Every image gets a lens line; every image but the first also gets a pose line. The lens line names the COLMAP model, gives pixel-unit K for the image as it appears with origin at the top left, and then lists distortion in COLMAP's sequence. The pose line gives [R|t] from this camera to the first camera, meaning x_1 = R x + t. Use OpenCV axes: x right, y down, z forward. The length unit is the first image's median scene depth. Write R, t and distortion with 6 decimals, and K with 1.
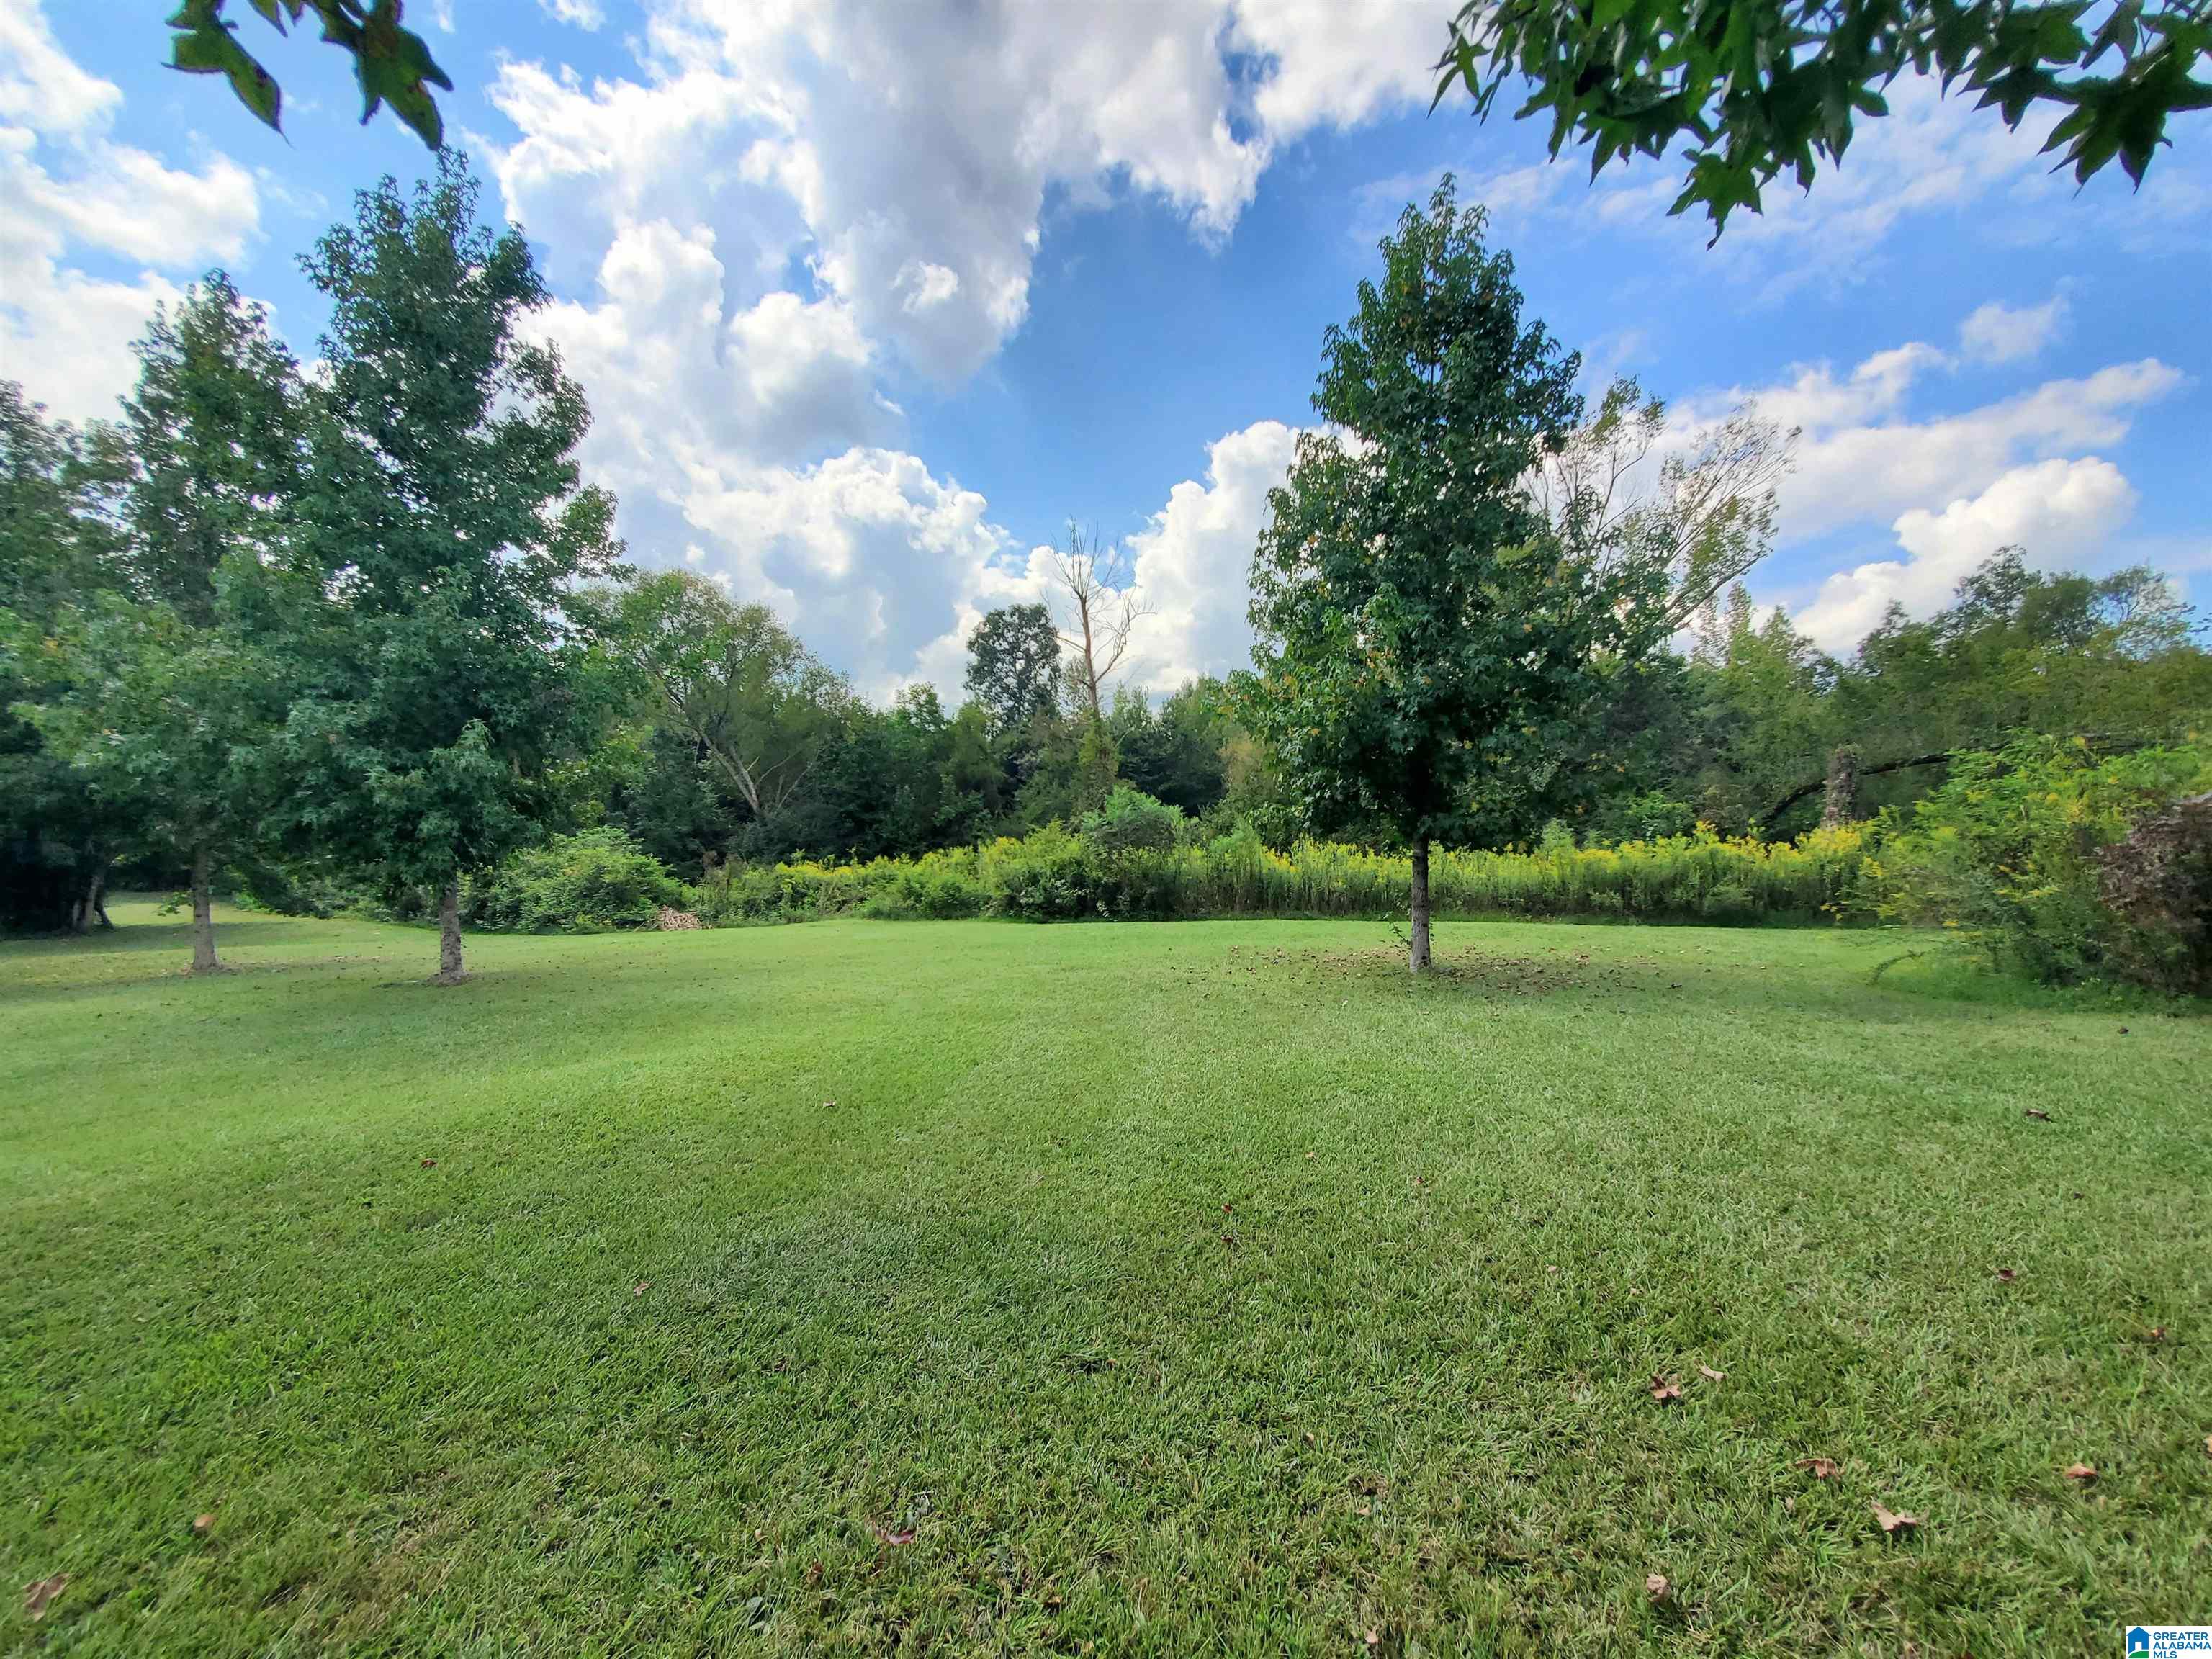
lens RADIAL K [[880.3, 0, 1115.3], [0, 880.3, 839.6], [0, 0, 1]] dist [-0.001504, -0.000205]
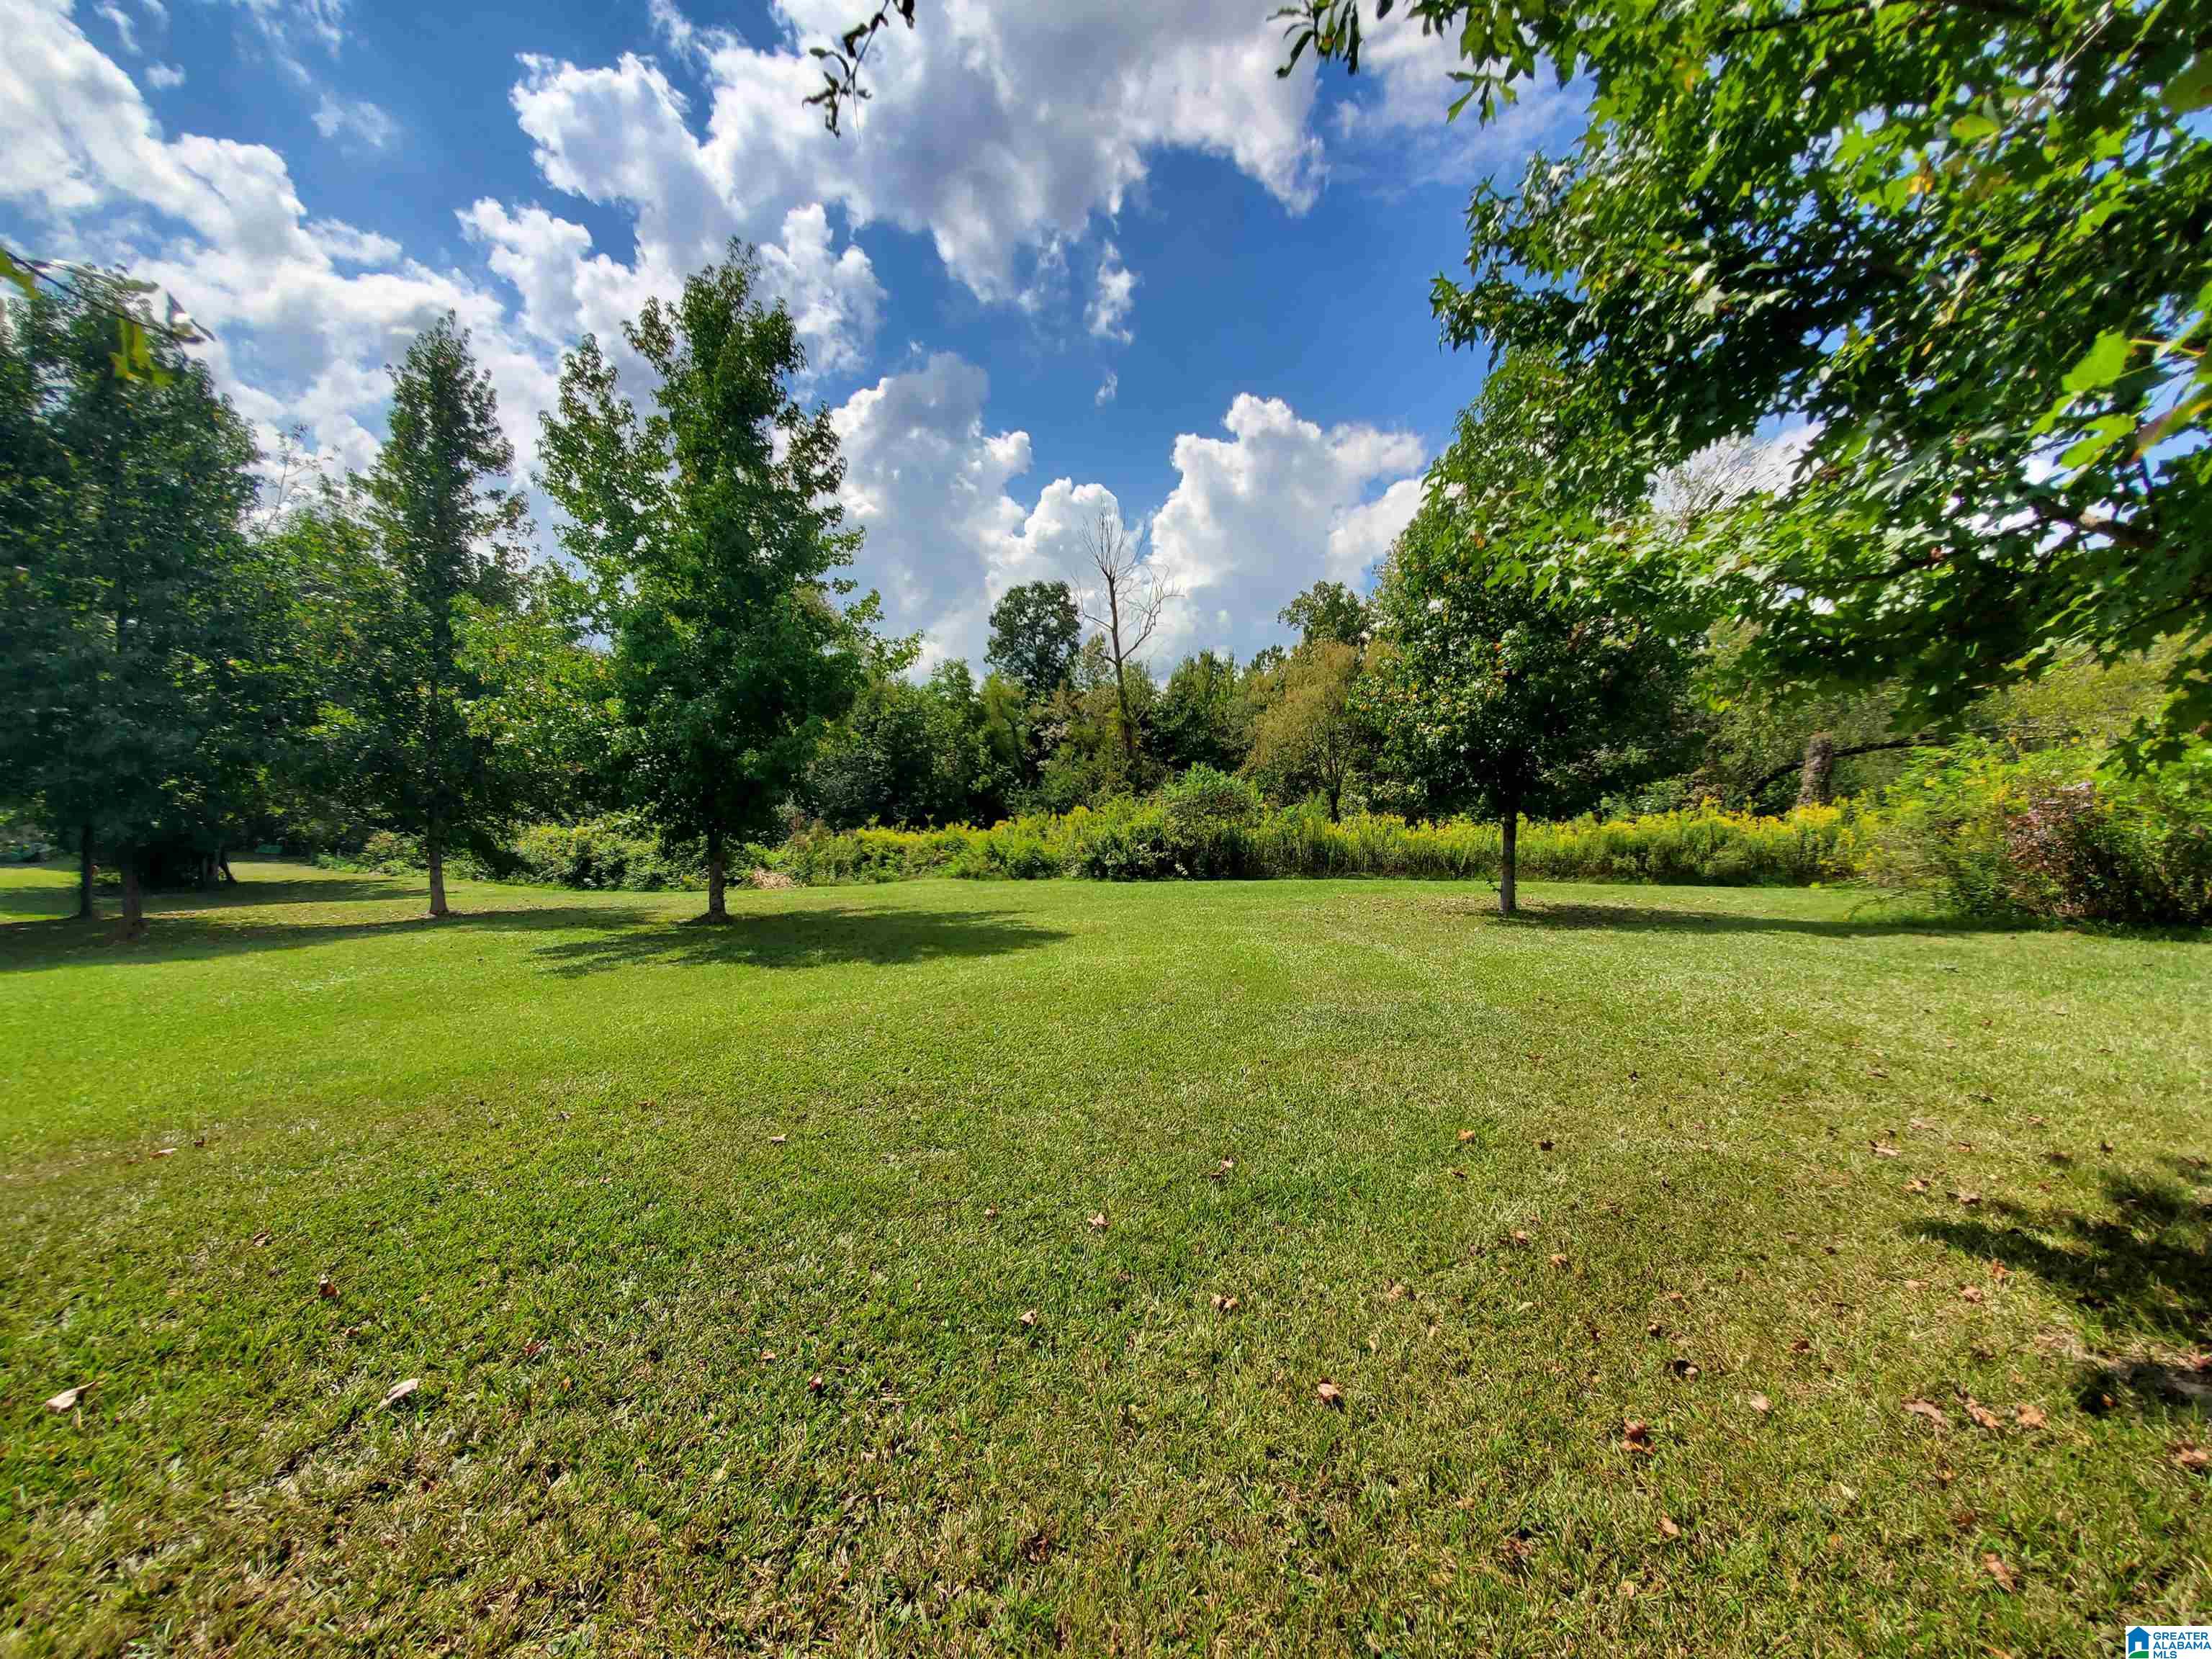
lens RADIAL K [[886.5, 0, 1121.0], [0, 886.5, 823.2], [0, 0, 1]] dist [0.001134, -0.000123]
pose [[0.999309, 0.008553, 0.036166, -0.100962], [-0.009102, 0.999845, 0.015051, 0.001403], [-0.036032, -0.015369, 0.999232, -0.103985]]
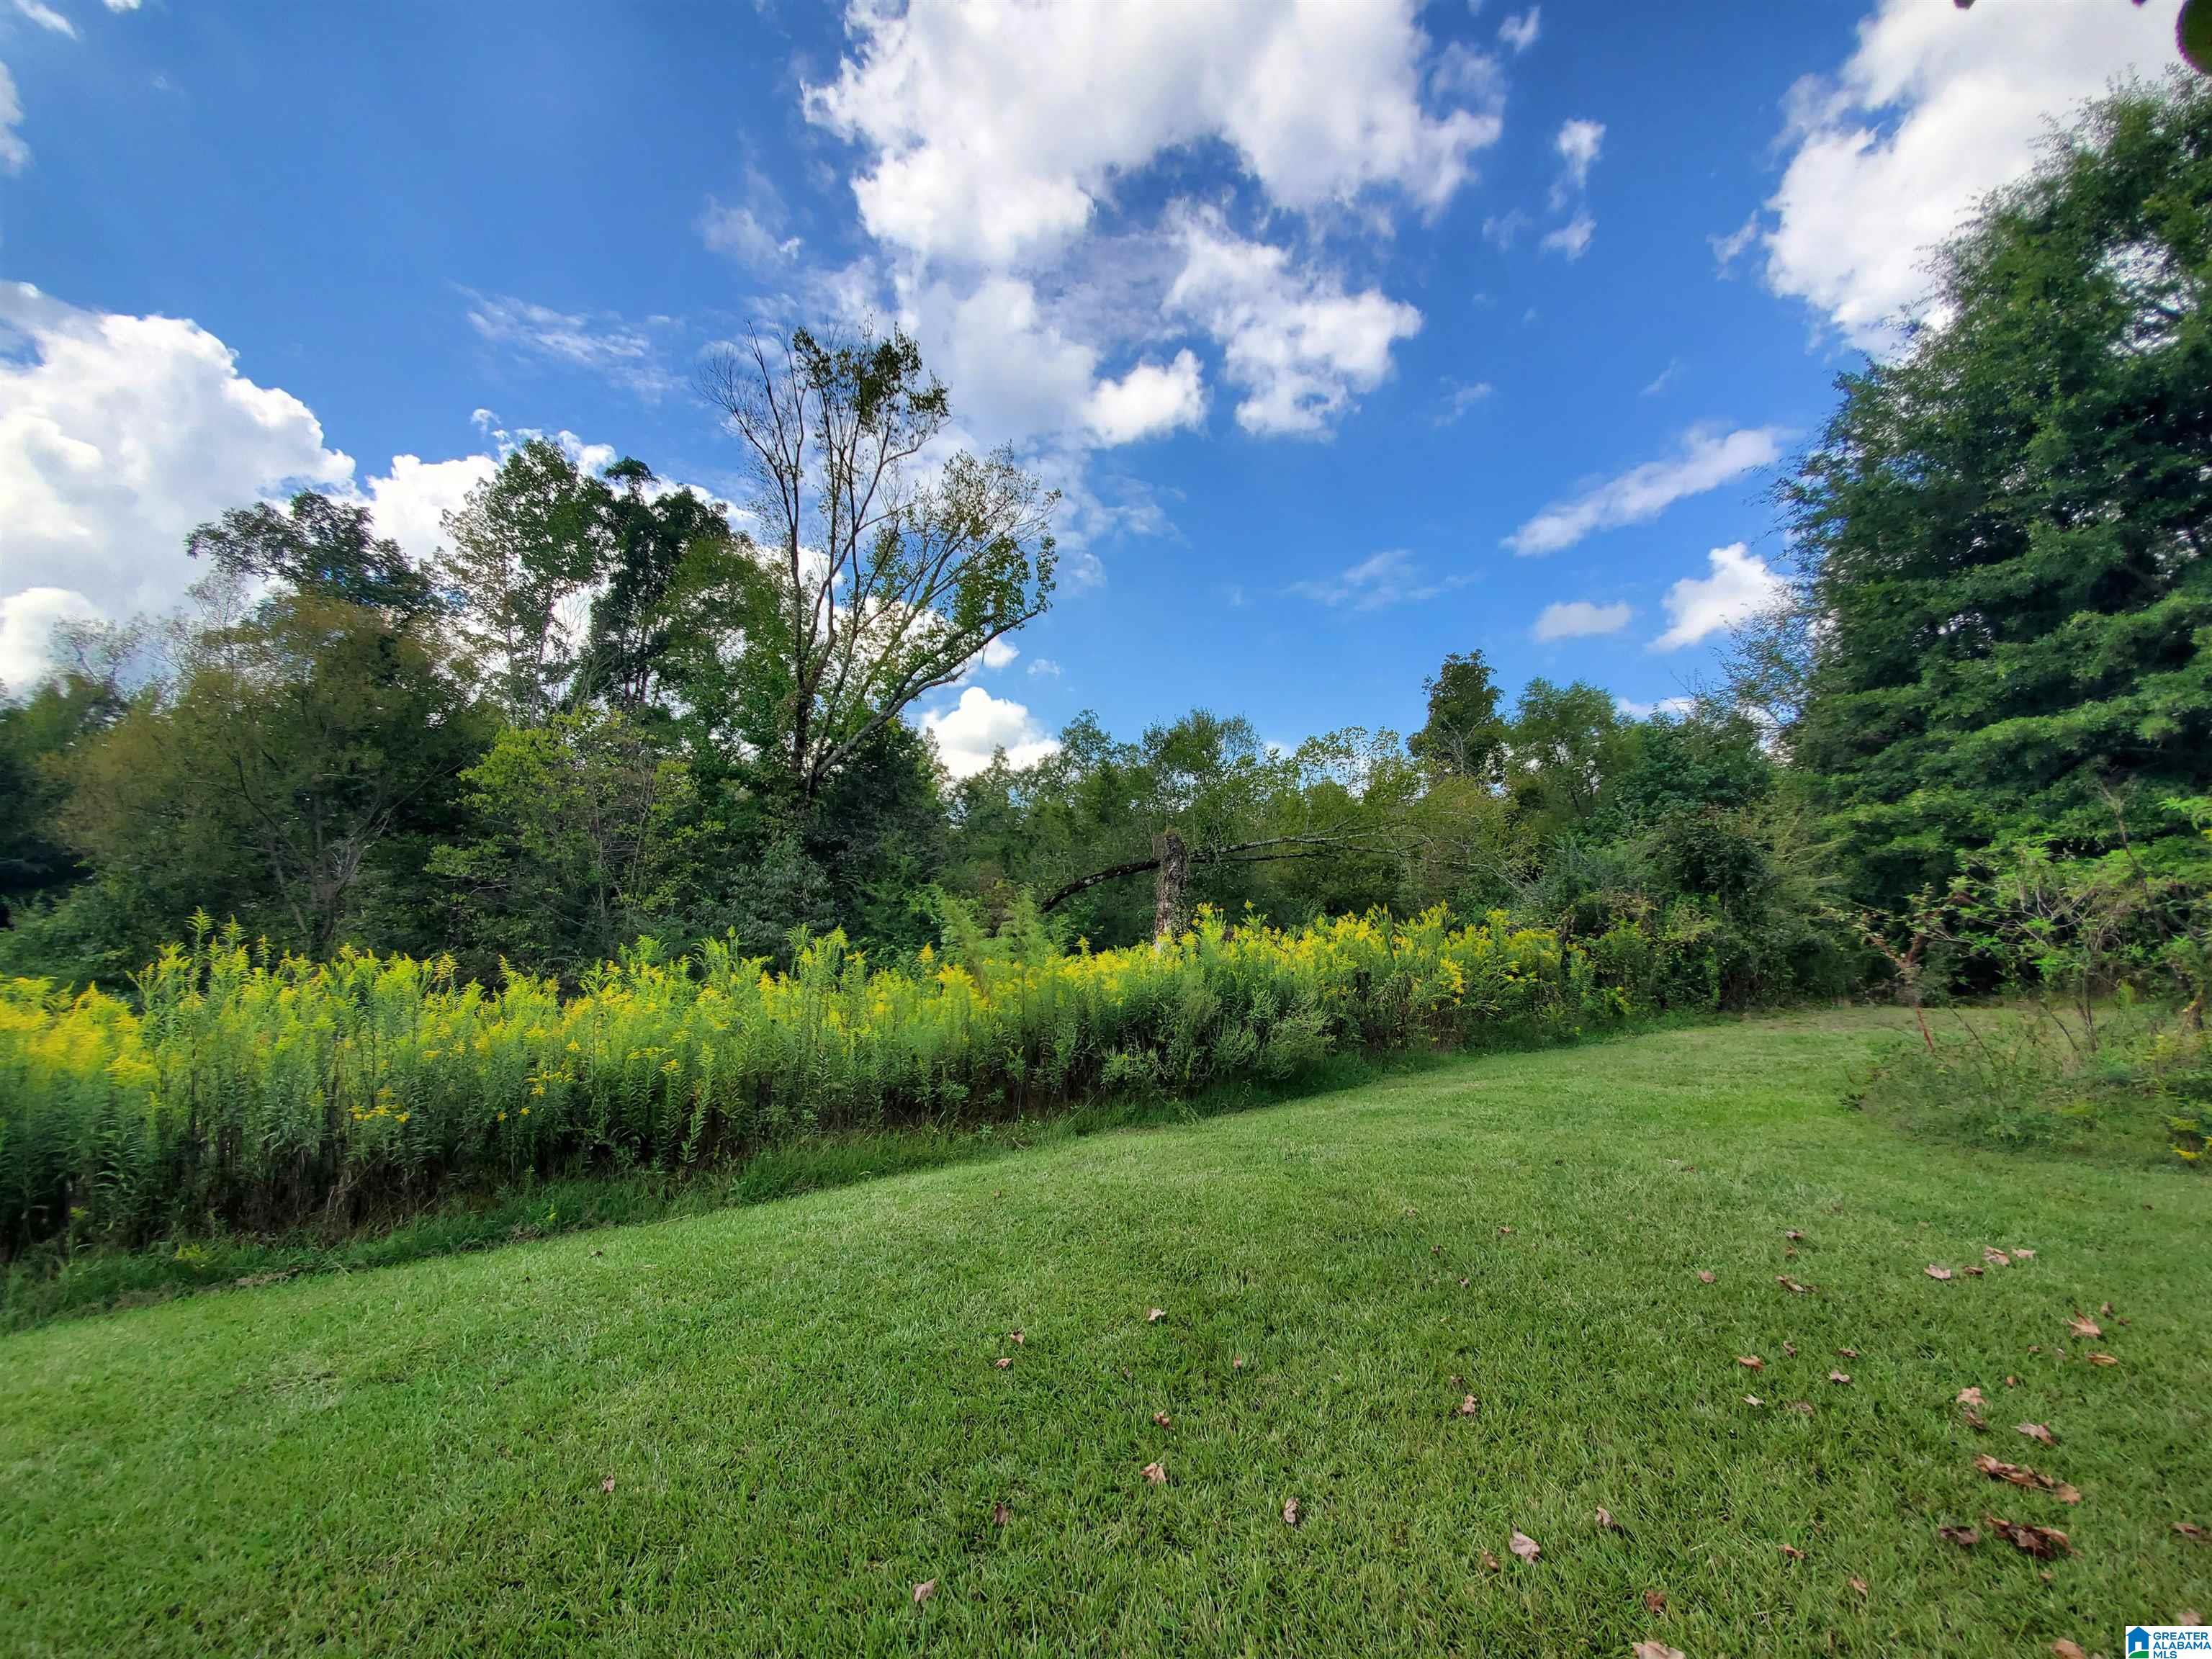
lens RADIAL K [[883.5, 0, 1143.4], [0, 883.5, 794.0], [0, 0, 1]] dist [-0.000011, -0.000007]
pose [[0.560761, 0.131507, 0.817467, 0.110948], [0.028791, 0.983612, -0.177985, 0.007384], [-0.827477, 0.123343, 0.547785, 0.455931]]
